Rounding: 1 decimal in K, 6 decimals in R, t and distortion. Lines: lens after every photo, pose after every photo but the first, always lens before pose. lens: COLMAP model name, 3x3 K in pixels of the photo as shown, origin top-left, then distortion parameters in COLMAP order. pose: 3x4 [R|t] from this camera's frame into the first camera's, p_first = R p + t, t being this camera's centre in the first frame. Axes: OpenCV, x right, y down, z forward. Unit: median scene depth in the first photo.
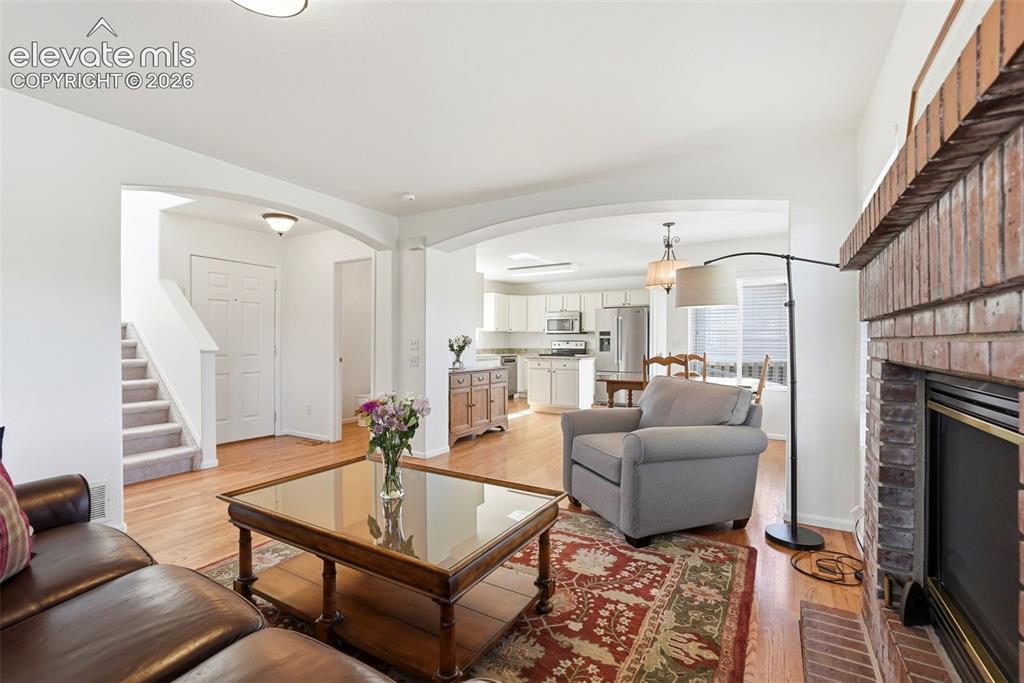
lens RADIAL K [[455.7, 0, 513.4], [0, 455.7, 344.9], [0, 0, 1]] dist [-0.015032, 0.007757]
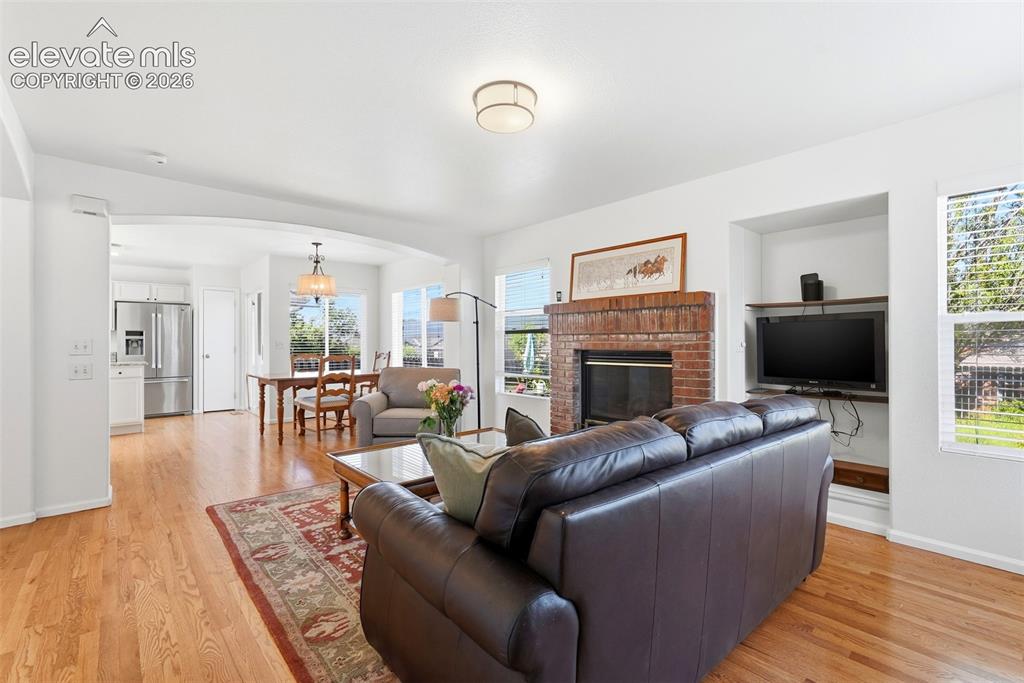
lens RADIAL K [[455.7, 0, 516.3], [0, 455.7, 339.8], [0, 0, 1]] dist [-0.015032, 0.007757]
pose [[0.301323, 0.001551, 0.953521, -0.374189], [0.009347, 0.999946, -0.004580, -0.002699], [-0.953476, 0.010292, 0.301292, 0.087241]]
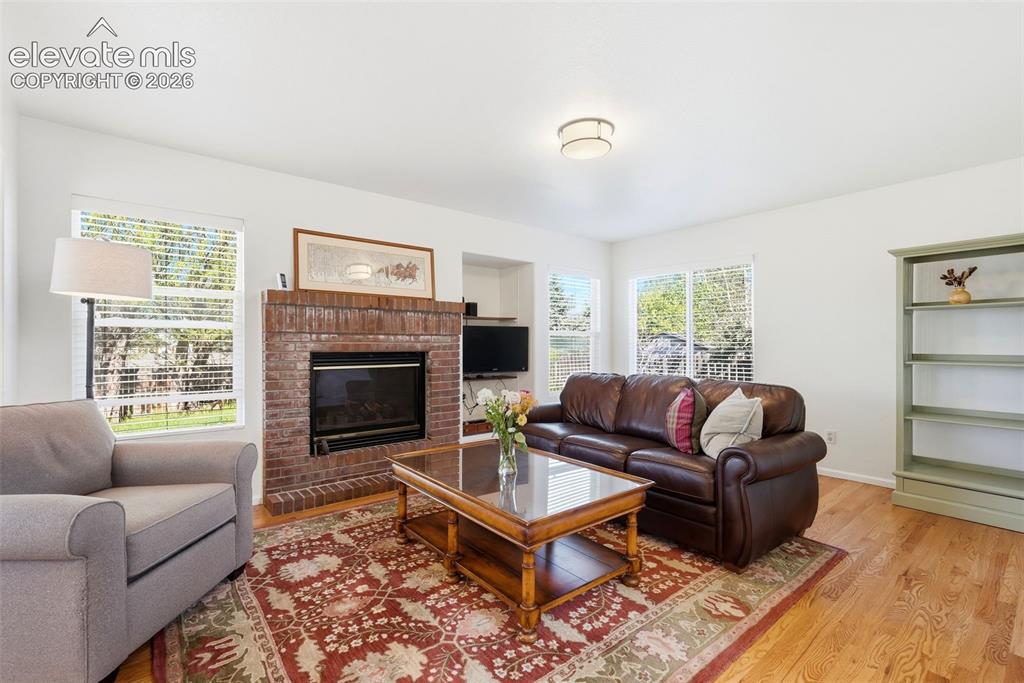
lens RADIAL K [[455.7, 0, 513.7], [0, 455.7, 338.3], [0, 0, 1]] dist [-0.015032, 0.007757]
pose [[-0.938885, -0.000284, 0.344232, -0.166703], [-0.001857, 0.999989, -0.004241, -0.004484], [-0.344227, -0.004621, -0.938875, 0.509423]]
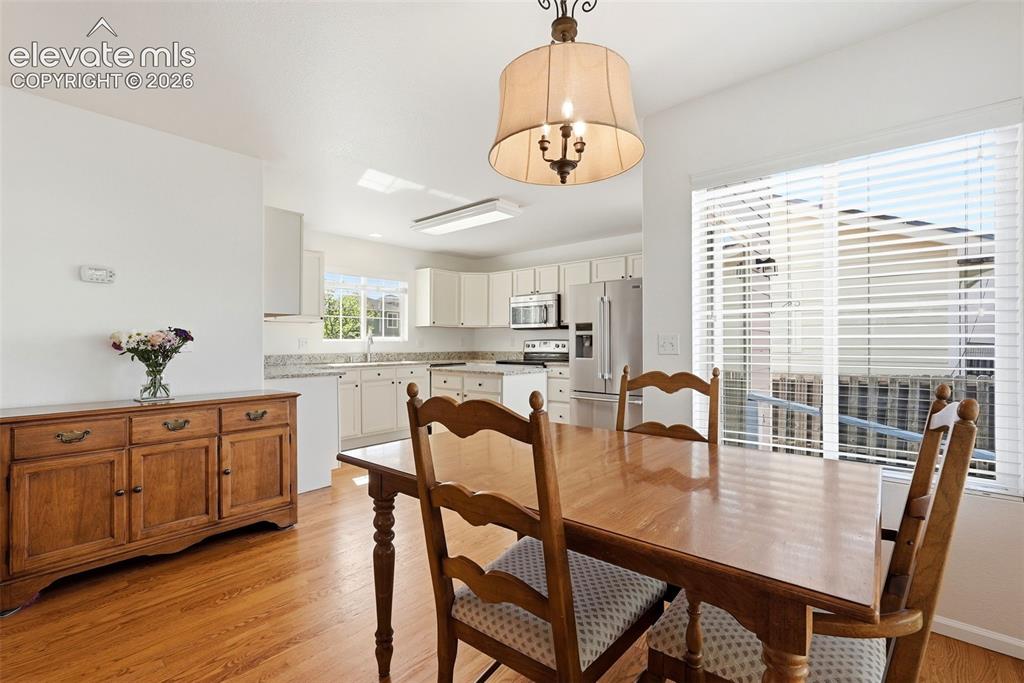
lens RADIAL K [[455.7, 0, 516.7], [0, 455.7, 339.0], [0, 0, 1]] dist [-0.015032, 0.007757]
pose [[0.986740, -0.004847, -0.162236, 0.209327], [0.002480, 0.999887, -0.014793, -0.000835], [0.162290, 0.014195, 0.986641, 0.407514]]
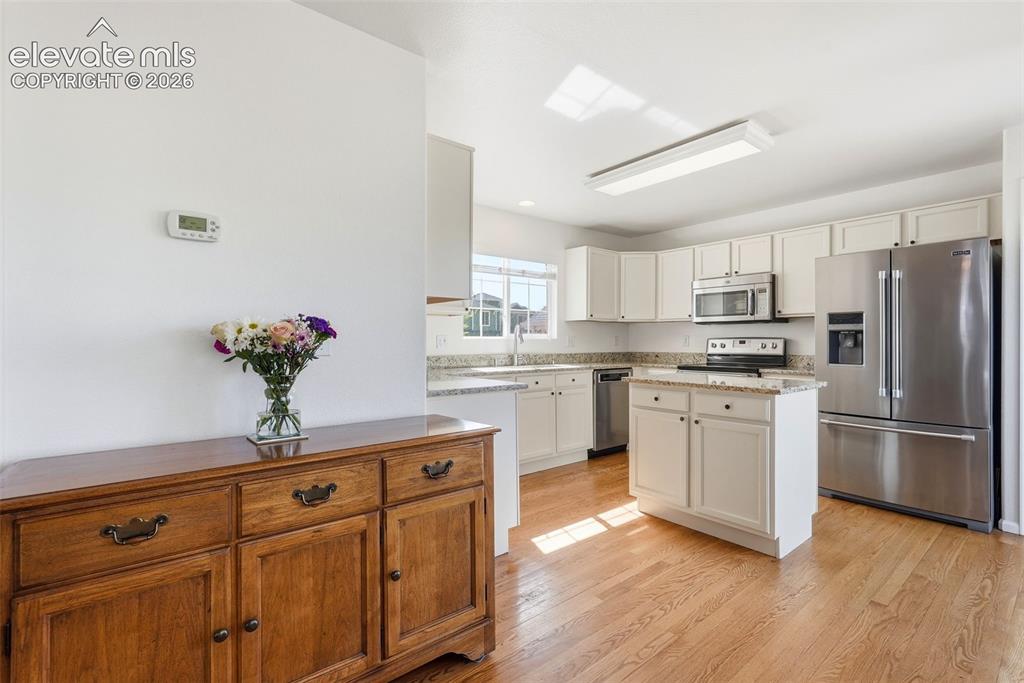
lens RADIAL K [[455.7, 0, 514.1], [0, 455.7, 340.8], [0, 0, 1]] dist [-0.015032, 0.007757]
pose [[0.937264, -0.001967, -0.348614, 0.069174], [-0.000607, 0.999973, -0.007275, -0.002409], [0.348619, 0.007031, 0.937238, 0.533172]]
